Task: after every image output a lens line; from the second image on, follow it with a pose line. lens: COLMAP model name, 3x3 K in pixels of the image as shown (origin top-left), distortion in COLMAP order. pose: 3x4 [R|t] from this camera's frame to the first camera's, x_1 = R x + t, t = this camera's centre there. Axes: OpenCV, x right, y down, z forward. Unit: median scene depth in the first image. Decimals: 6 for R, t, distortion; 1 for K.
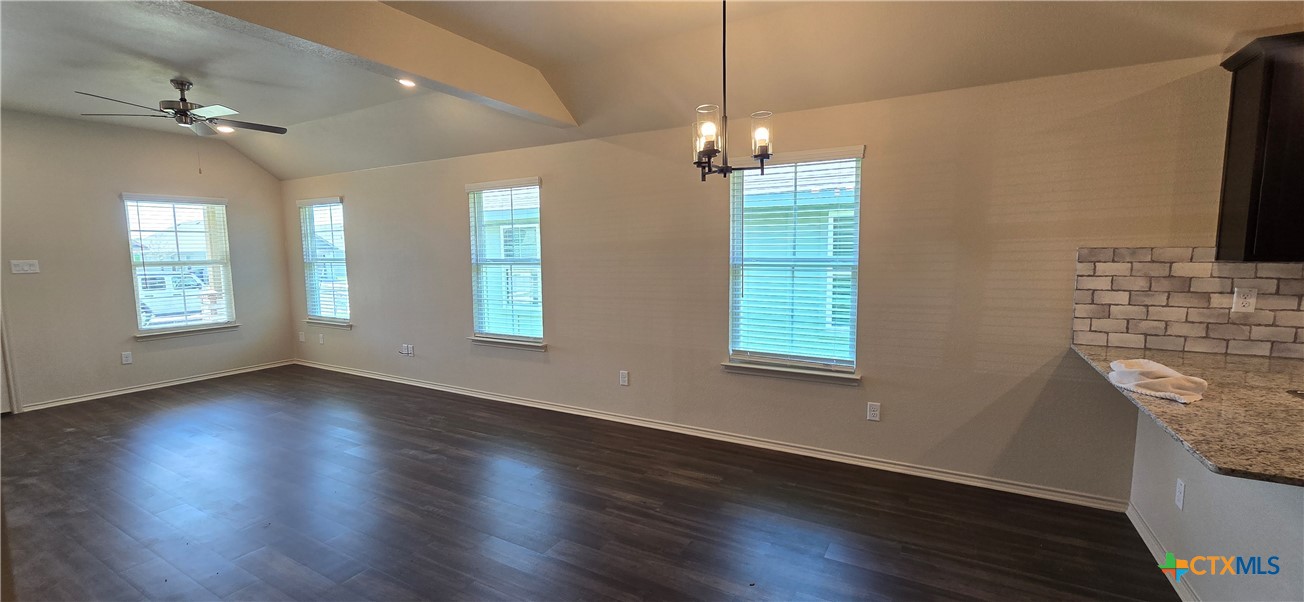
lens RADIAL K [[529.9, 0, 652.0], [0, 529.9, 301.0], [0, 0, 1]] dist [-0.020323, 0.009337]
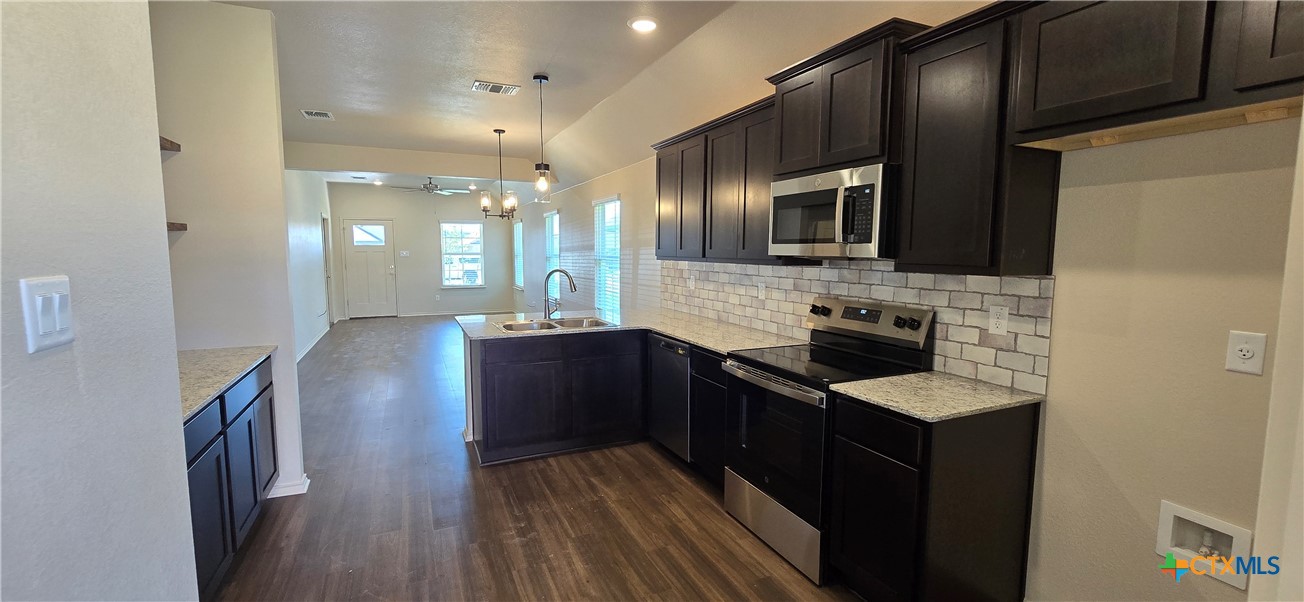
lens RADIAL K [[537.6, 0, 652.9], [0, 537.6, 304.1], [0, 0, 1]] dist [-0.000382, -0.000087]
pose [[0.808355, 0.072436, -0.584222, 1.889199], [-0.070707, 0.997163, 0.025802, 0.029677], [0.584434, 0.020451, 0.811184, -0.489195]]
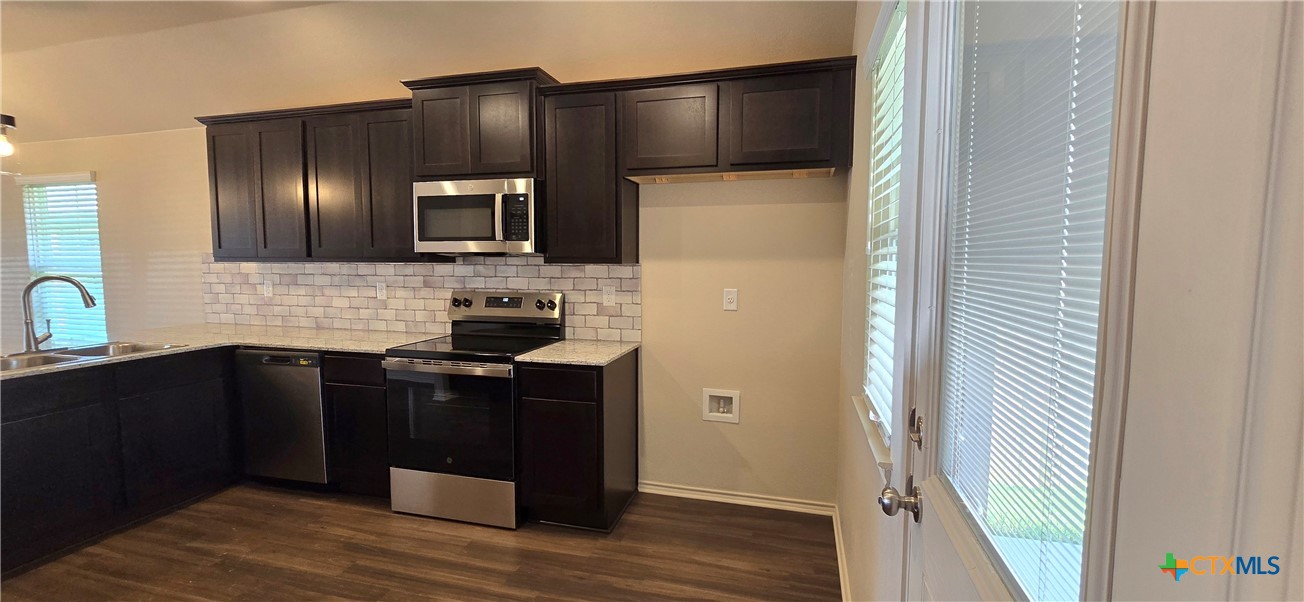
lens RADIAL K [[537.6, 0, 652.9], [0, 537.6, 304.1], [0, 0, 1]] dist [-0.000382, -0.000087]
pose [[0.969735, -0.009969, 0.243956, 1.650132], [0.014246, 0.999774, -0.015771, 0.074697], [-0.243744, 0.018769, 0.969658, -0.680721]]
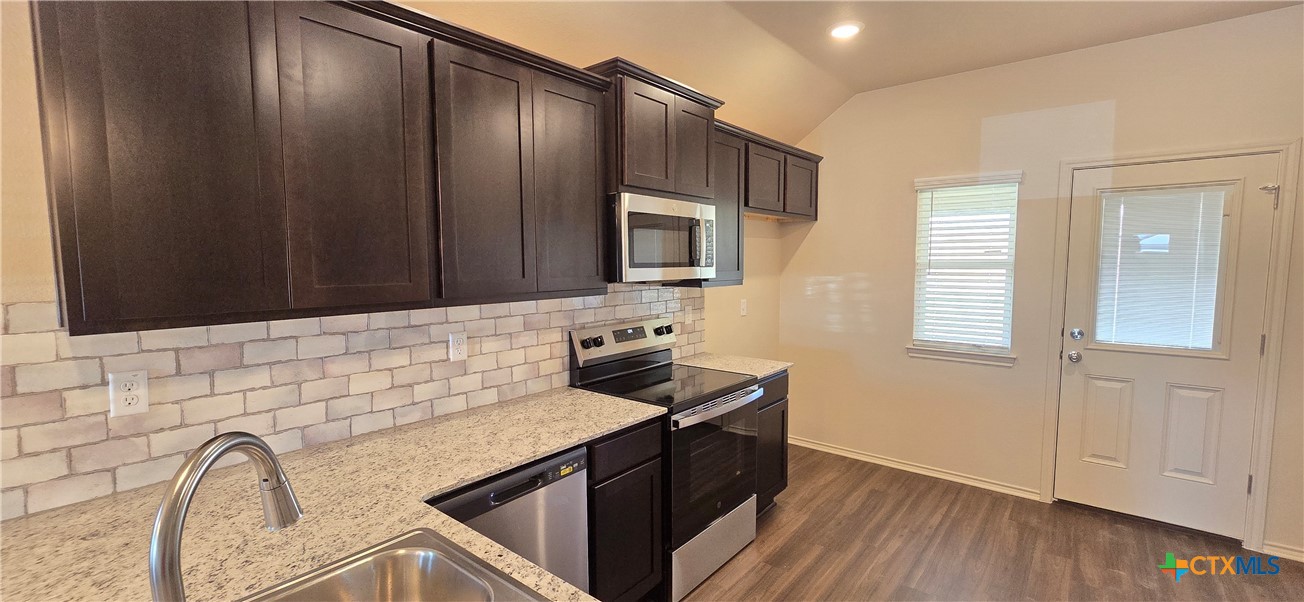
lens RADIAL K [[537.6, 0, 652.9], [0, 537.6, 304.1], [0, 0, 1]] dist [-0.000382, -0.000087]
pose [[0.175899, -0.074262, 0.981603, 0.610261], [0.100841, 0.993264, 0.057074, -0.065819], [-0.979230, 0.088947, 0.182202, 0.306927]]
